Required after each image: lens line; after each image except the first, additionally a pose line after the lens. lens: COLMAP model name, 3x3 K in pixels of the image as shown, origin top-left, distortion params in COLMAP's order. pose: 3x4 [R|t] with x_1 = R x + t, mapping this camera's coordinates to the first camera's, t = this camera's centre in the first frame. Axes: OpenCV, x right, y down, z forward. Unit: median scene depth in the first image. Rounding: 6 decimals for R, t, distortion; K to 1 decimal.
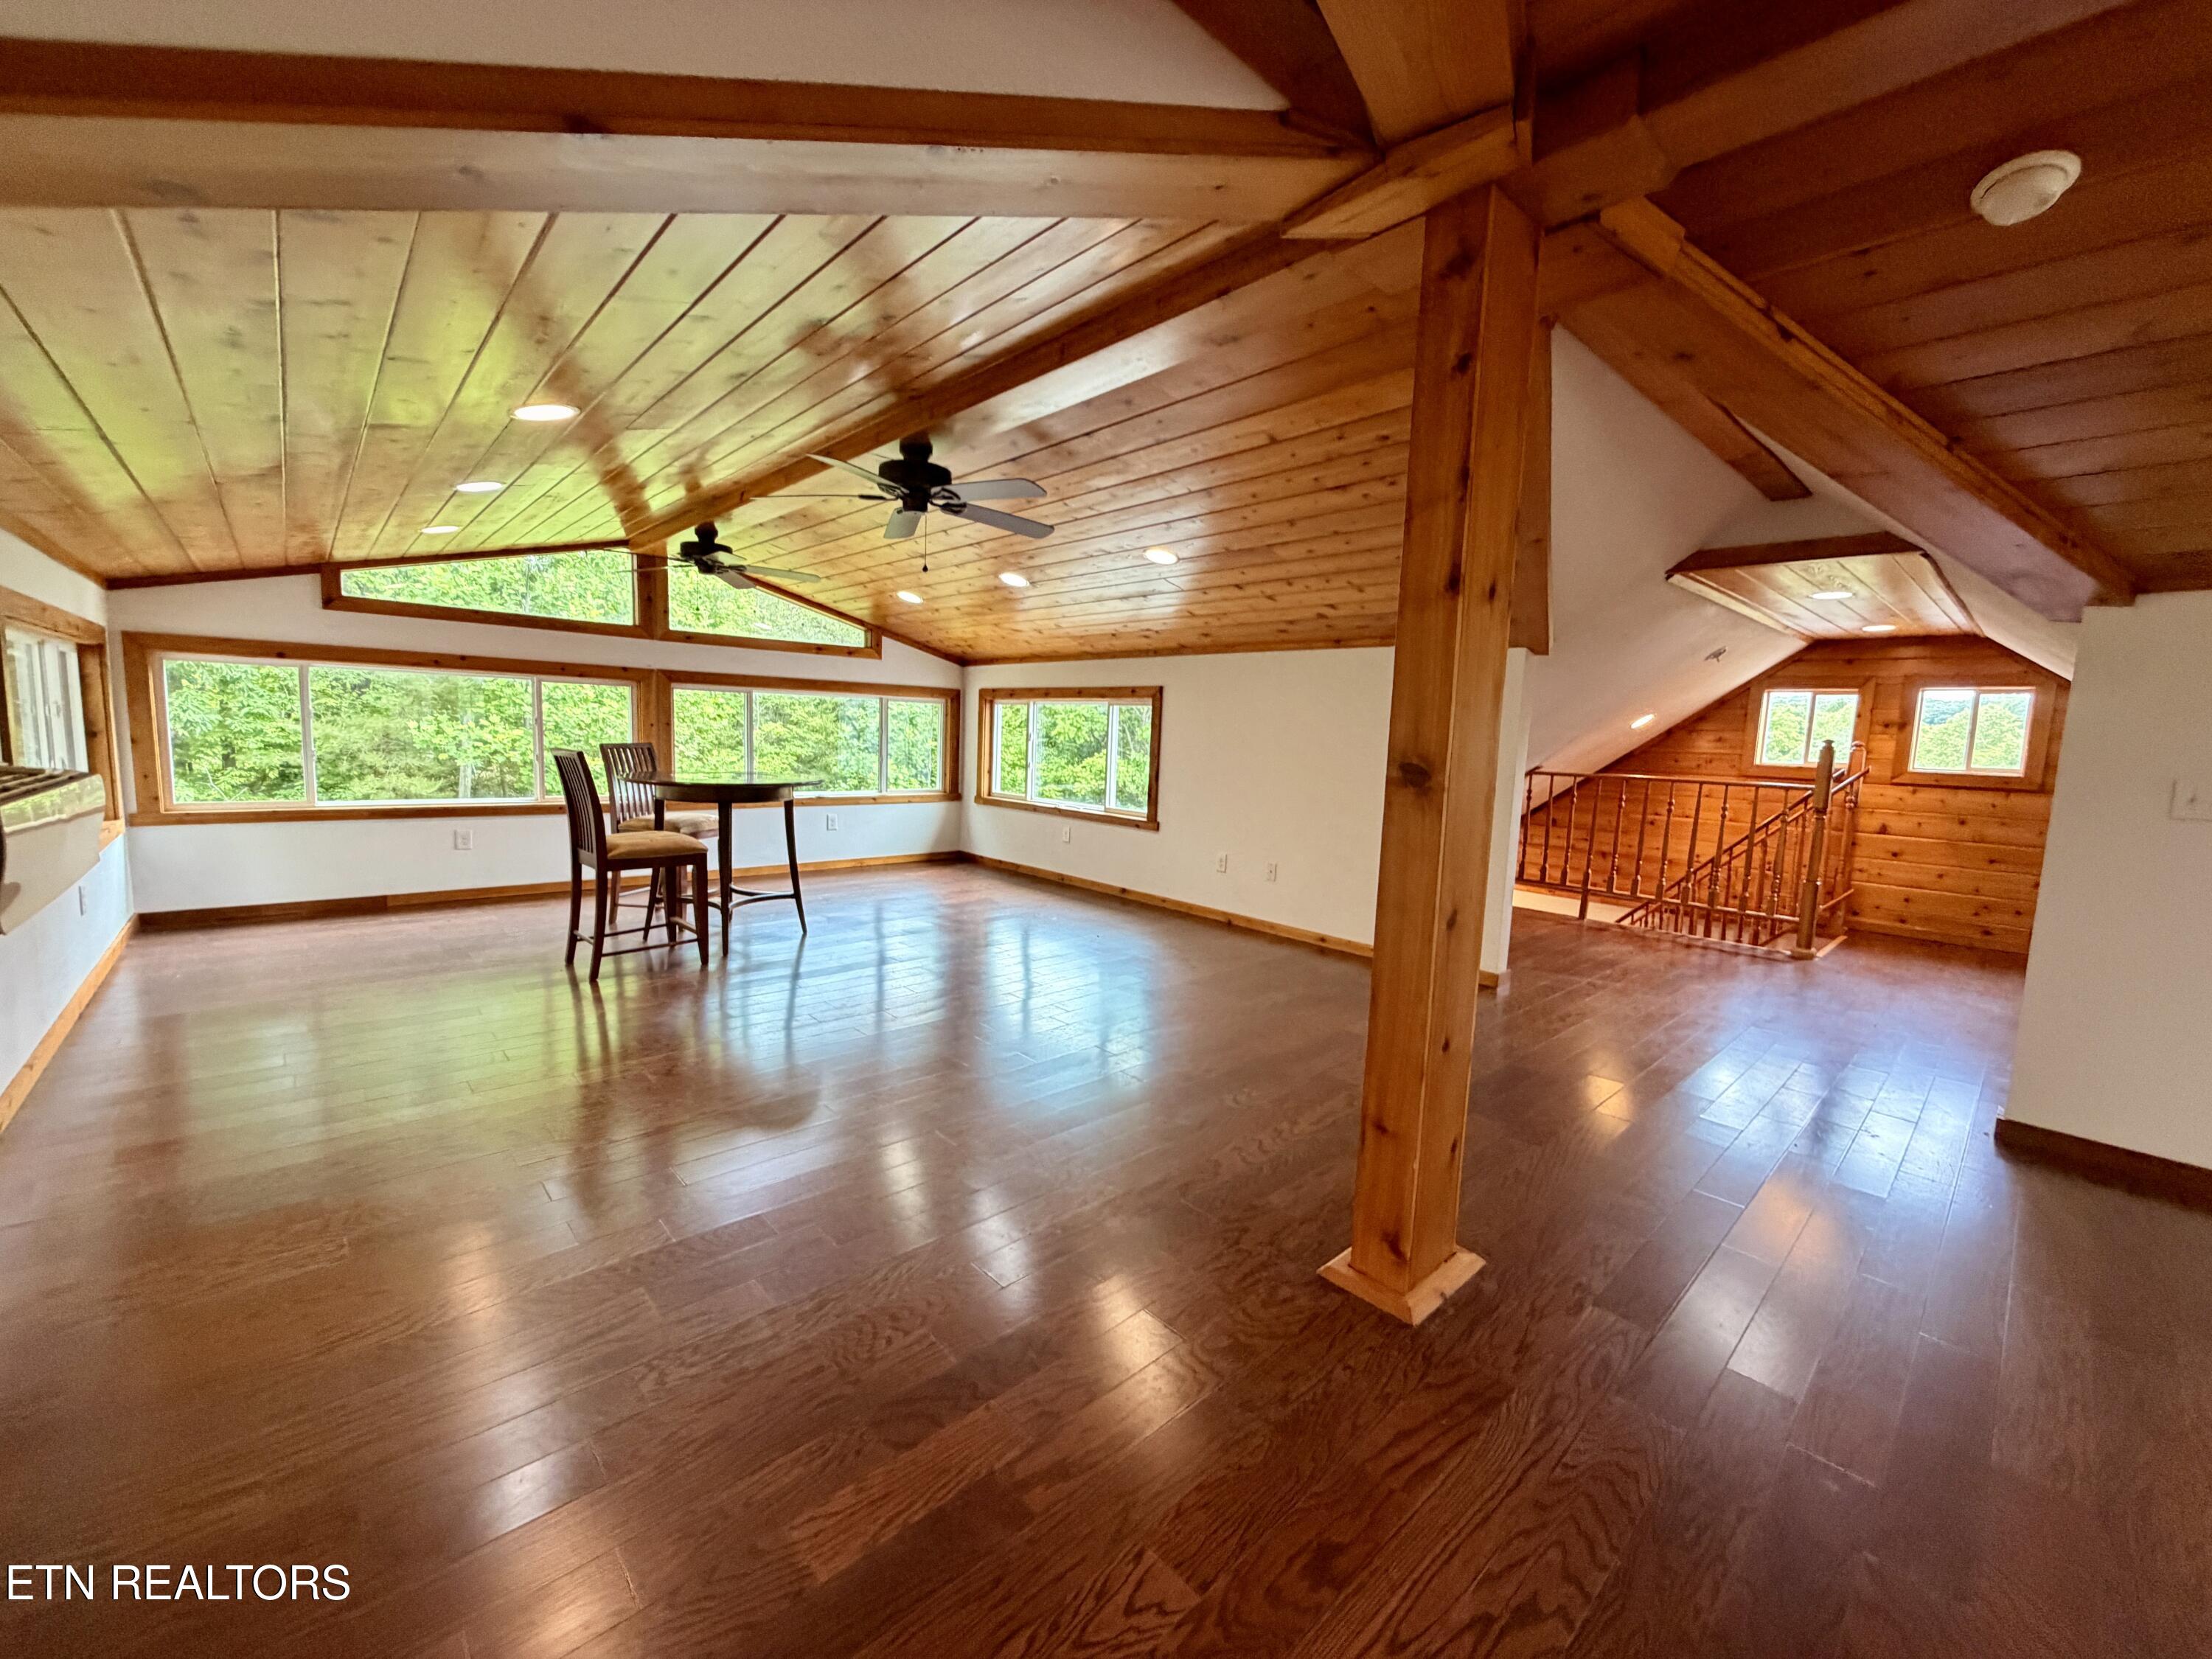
lens RADIAL K [[880.0, 0, 1097.7], [0, 880.0, 829.1], [0, 0, 1]] dist [-0.000149, 0.000148]
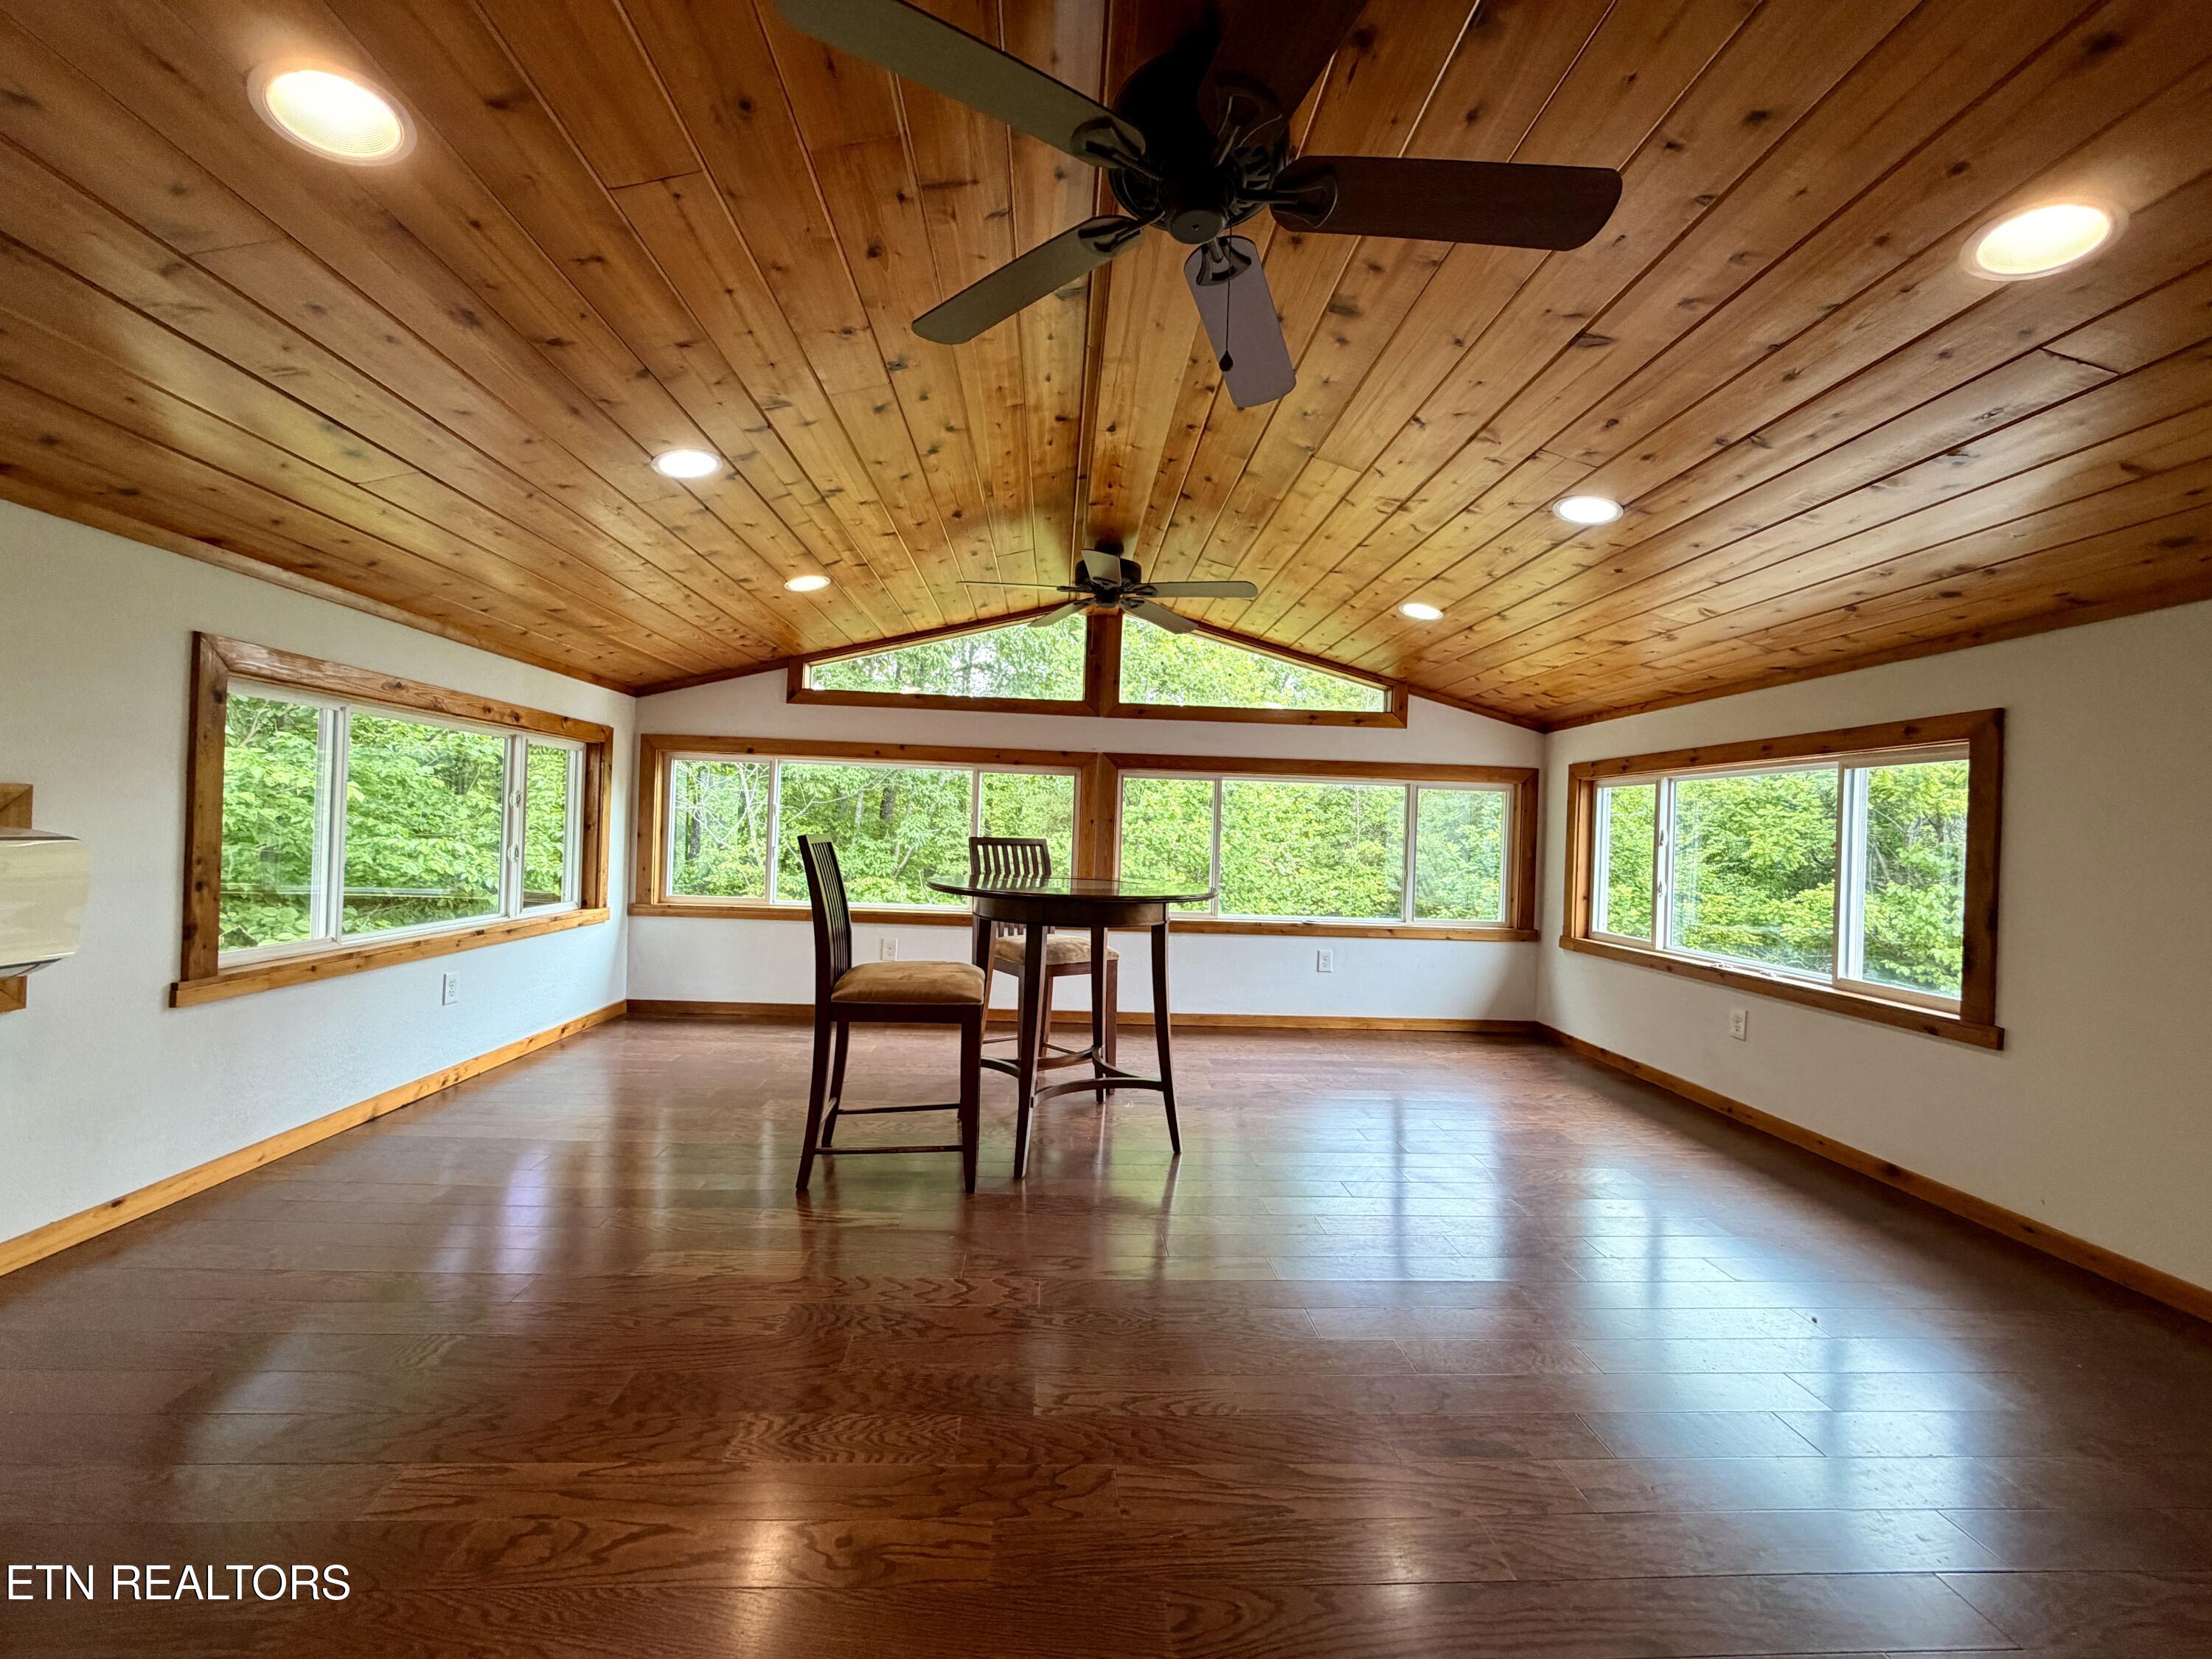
lens RADIAL K [[880.0, 0, 1097.7], [0, 880.0, 829.1], [0, 0, 1]] dist [-0.000149, 0.000148]
pose [[0.770648, -0.012914, -0.637130, 0.005694], [-0.077269, 0.990524, -0.113539, -0.021096], [0.632559, 0.136729, 0.762348, 0.395116]]
